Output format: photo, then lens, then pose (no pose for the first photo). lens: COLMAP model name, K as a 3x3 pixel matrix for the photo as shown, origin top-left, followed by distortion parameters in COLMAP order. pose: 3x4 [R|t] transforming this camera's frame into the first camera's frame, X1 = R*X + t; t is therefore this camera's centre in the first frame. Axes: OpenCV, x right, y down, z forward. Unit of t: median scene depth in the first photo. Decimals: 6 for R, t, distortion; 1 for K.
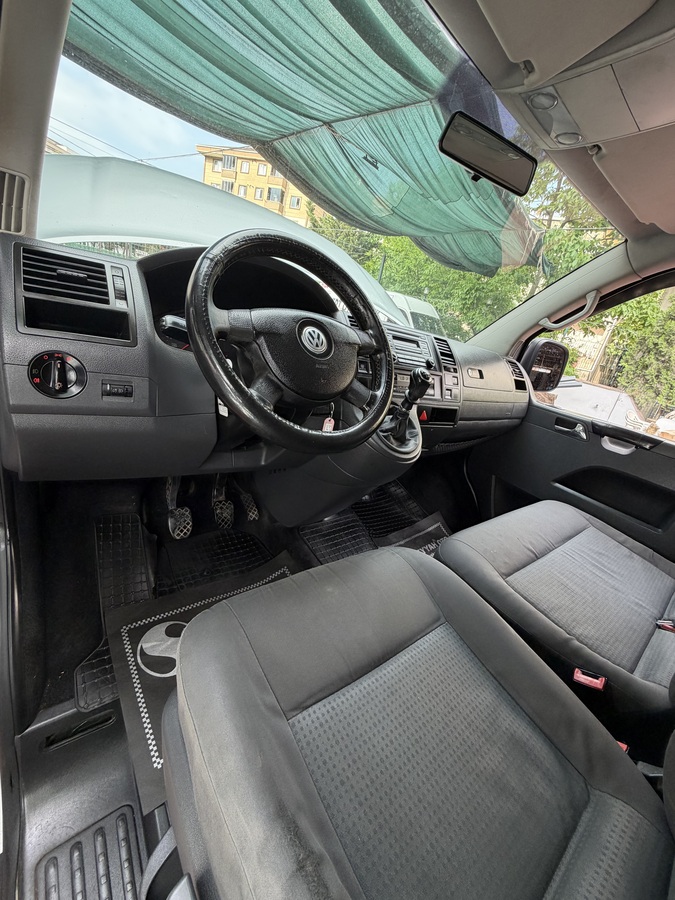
lens RADIAL K [[362.8, 0, 337.5], [0, 362.8, 450.0], [0, 0, 1]] dist [-0.000779, 0.000066]
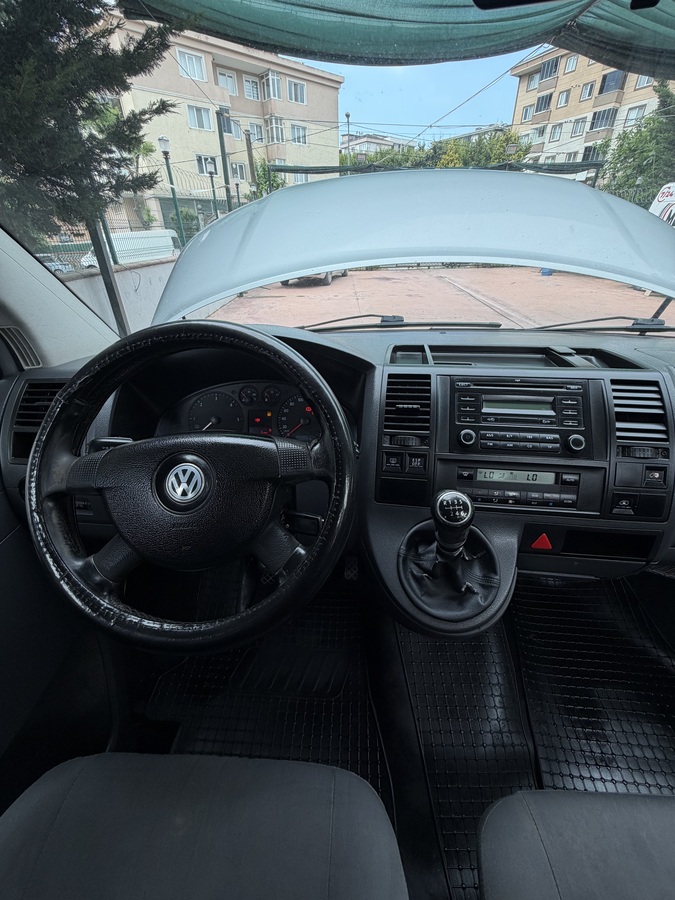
lens RADIAL K [[362.8, 0, 337.5], [0, 362.8, 450.0], [0, 0, 1]] dist [-0.000779, 0.000066]
pose [[0.723518, 0.127006, -0.678521, 0.346155], [-0.053320, 0.990274, 0.128505, -0.265753], [0.688243, -0.056797, 0.723253, 0.395557]]
